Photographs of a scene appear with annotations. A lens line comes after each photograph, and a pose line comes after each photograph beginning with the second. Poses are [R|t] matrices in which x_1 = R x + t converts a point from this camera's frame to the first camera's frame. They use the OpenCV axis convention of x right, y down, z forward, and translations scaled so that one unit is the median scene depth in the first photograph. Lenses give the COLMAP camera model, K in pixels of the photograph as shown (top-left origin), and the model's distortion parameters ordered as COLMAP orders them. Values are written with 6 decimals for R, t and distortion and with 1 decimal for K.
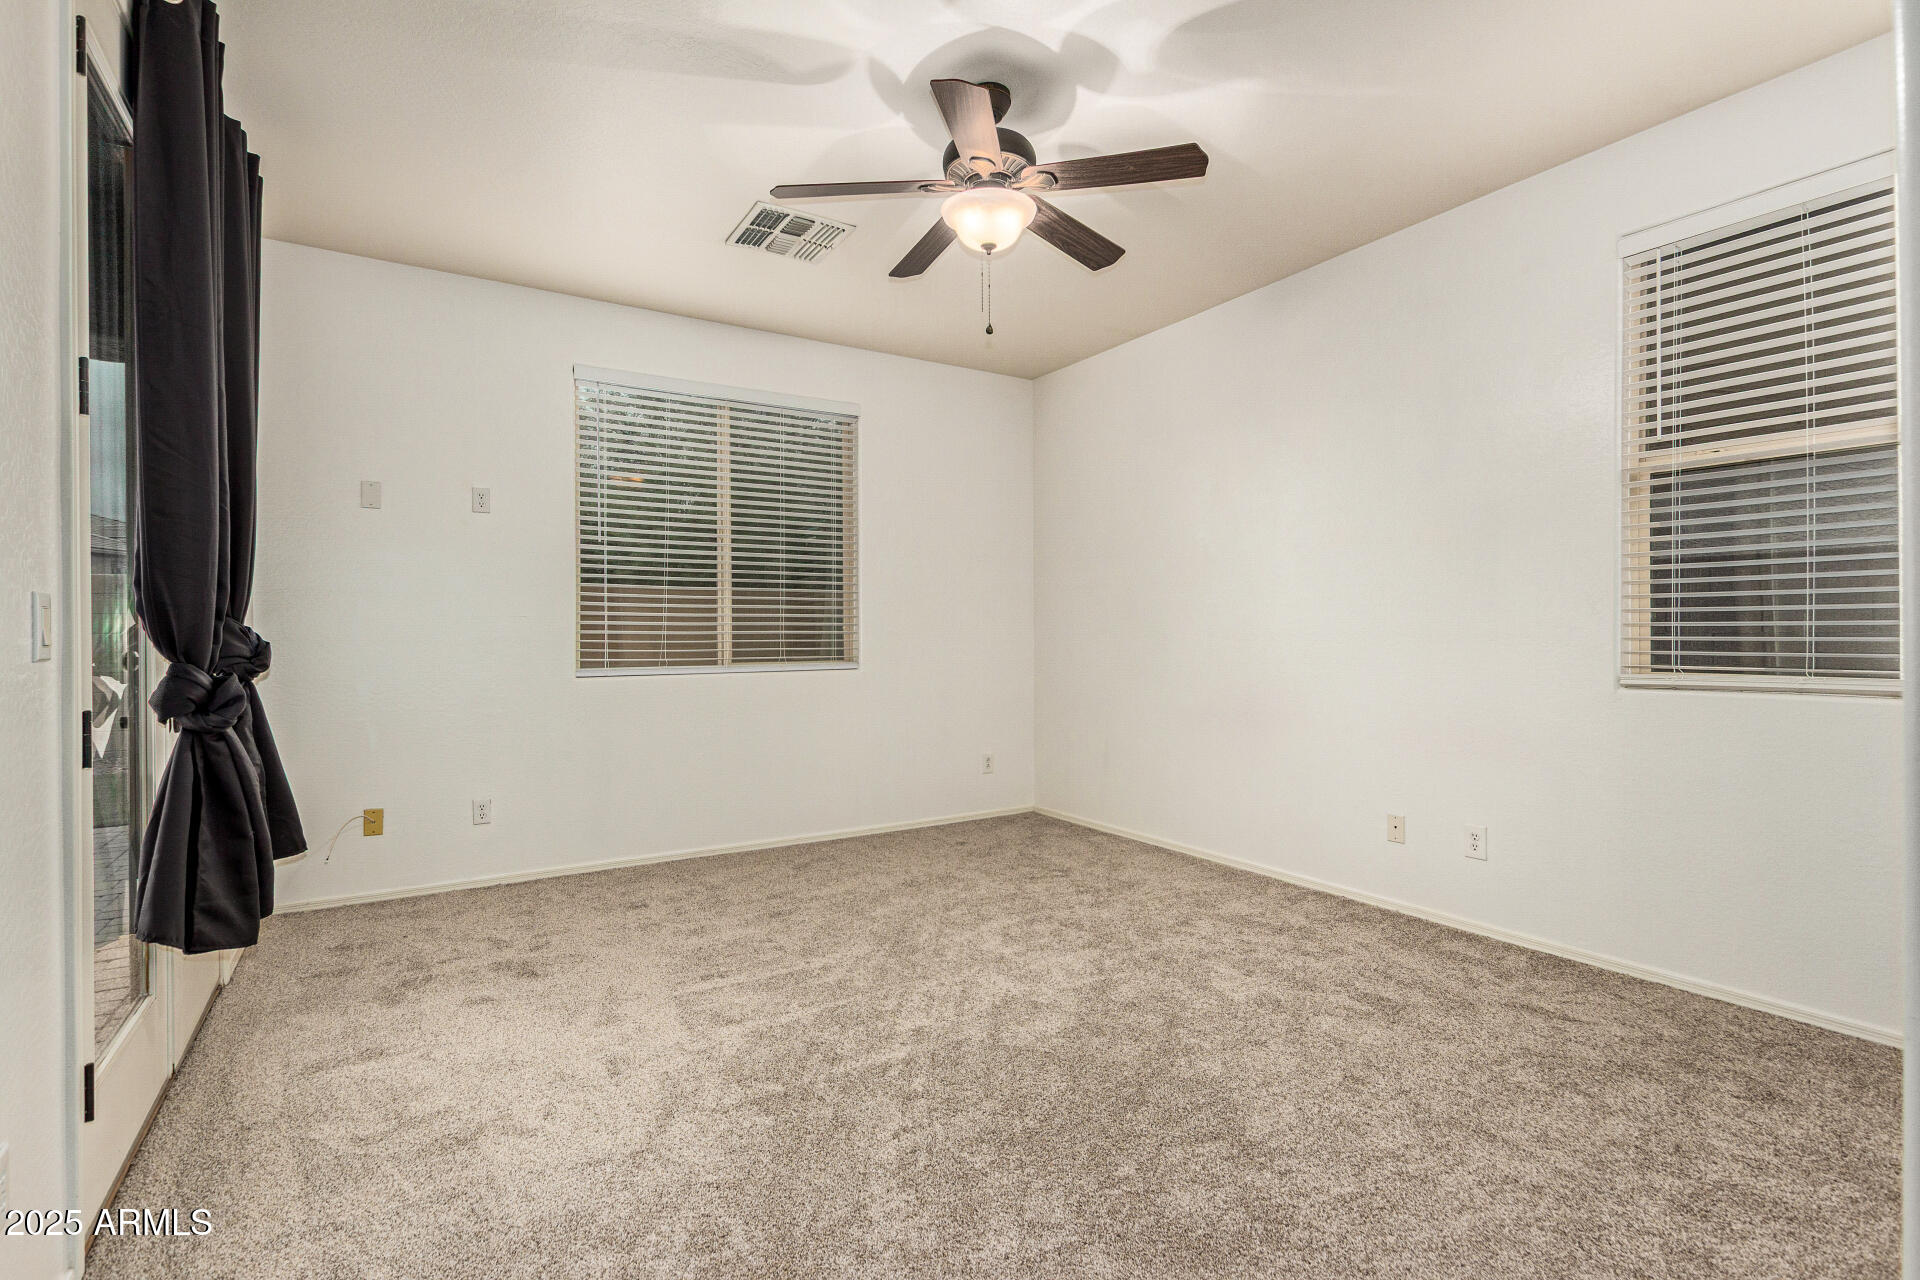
lens RADIAL K [[903.3, 0, 956.3], [0, 903.3, 639.4], [0, 0, 1]] dist [0.017543, -0.007071]
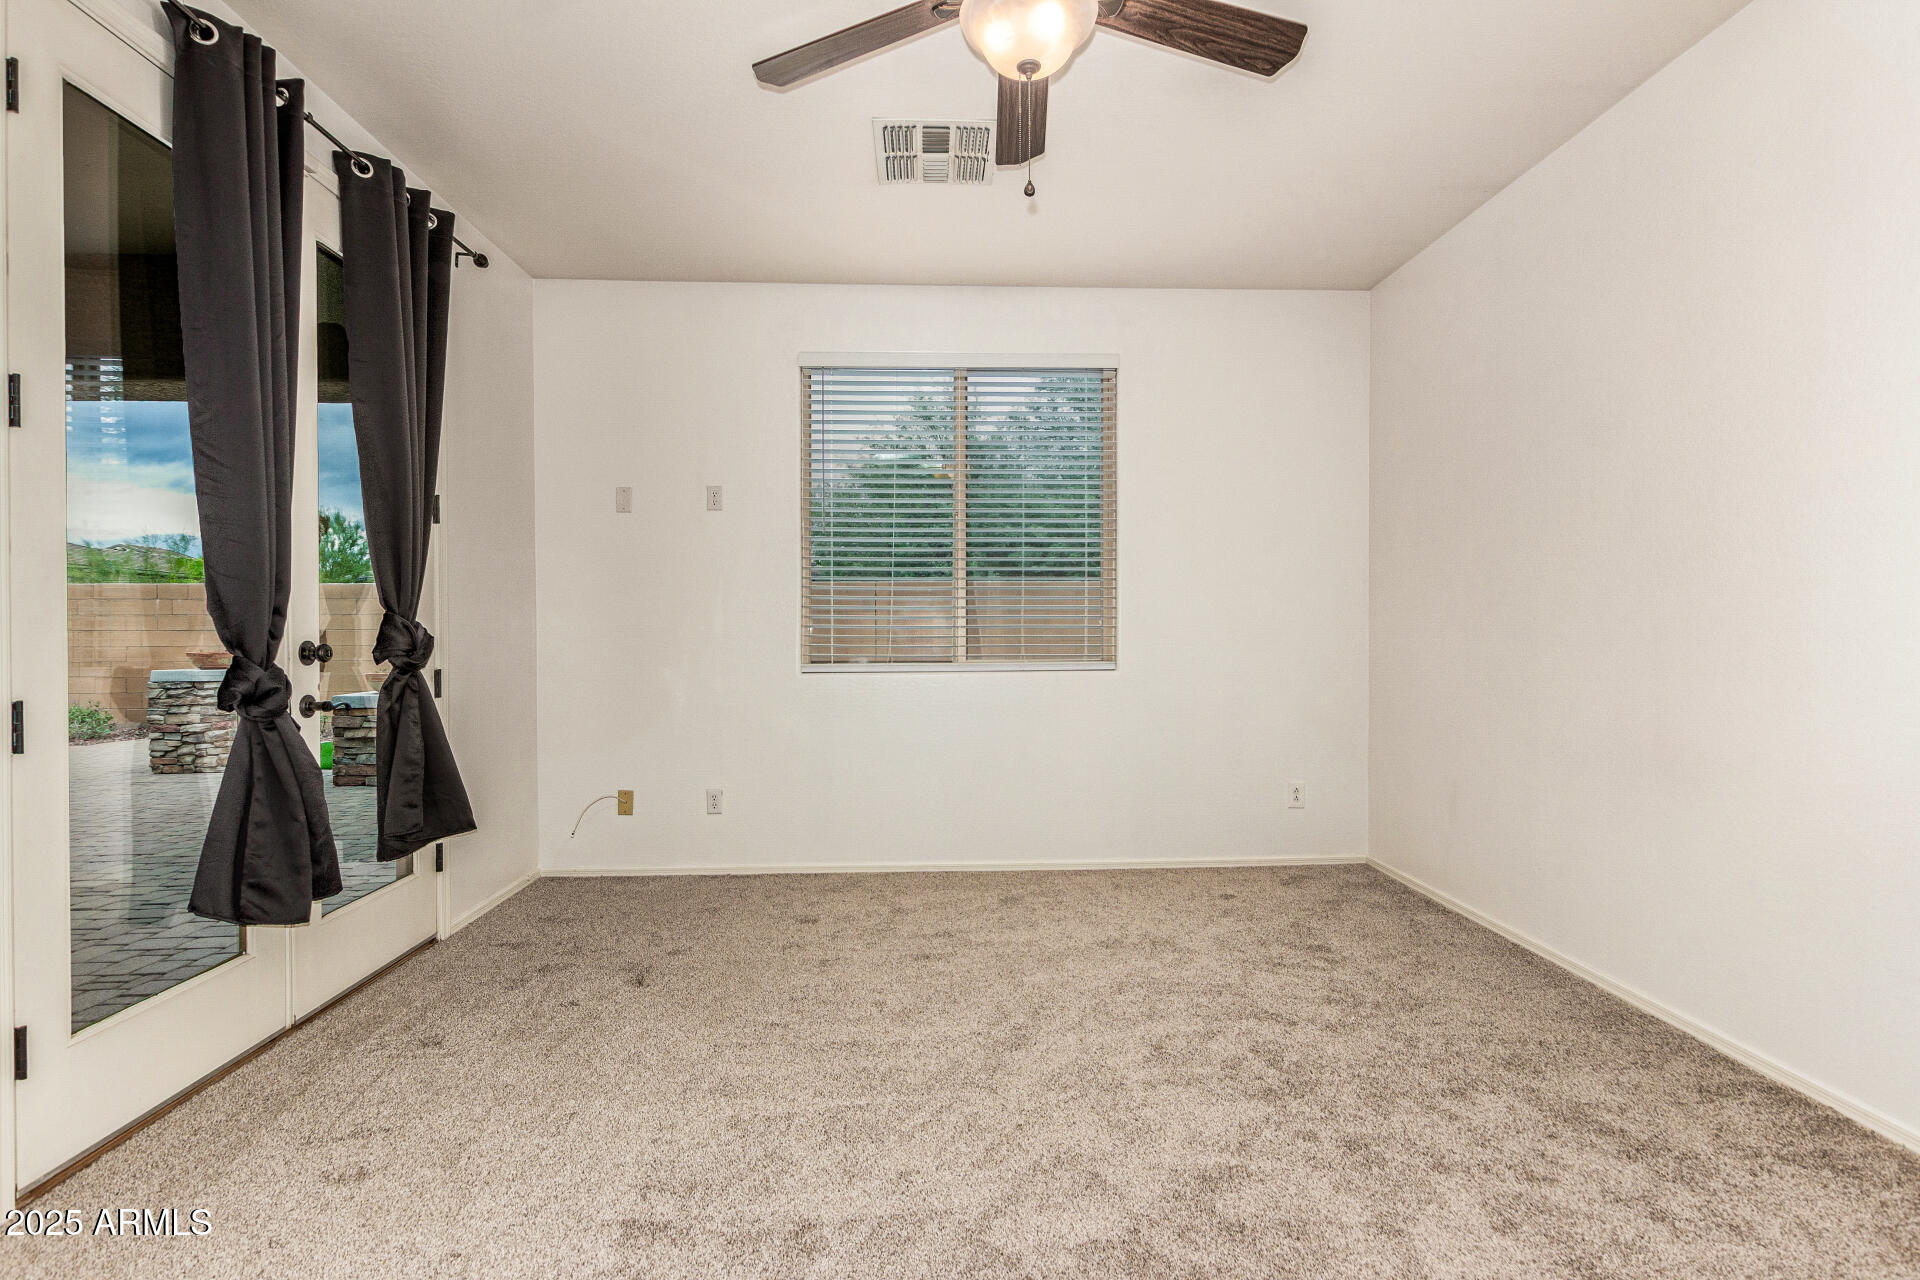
lens RADIAL K [[903.3, 0, 959.0], [0, 903.3, 638.3], [0, 0, 1]] dist [0.017543, -0.007071]
pose [[0.871200, 0.004791, -0.490904, 0.240893], [-0.002304, 0.999981, 0.005670, -0.001634], [0.490922, -0.003808, 0.871195, 0.267972]]
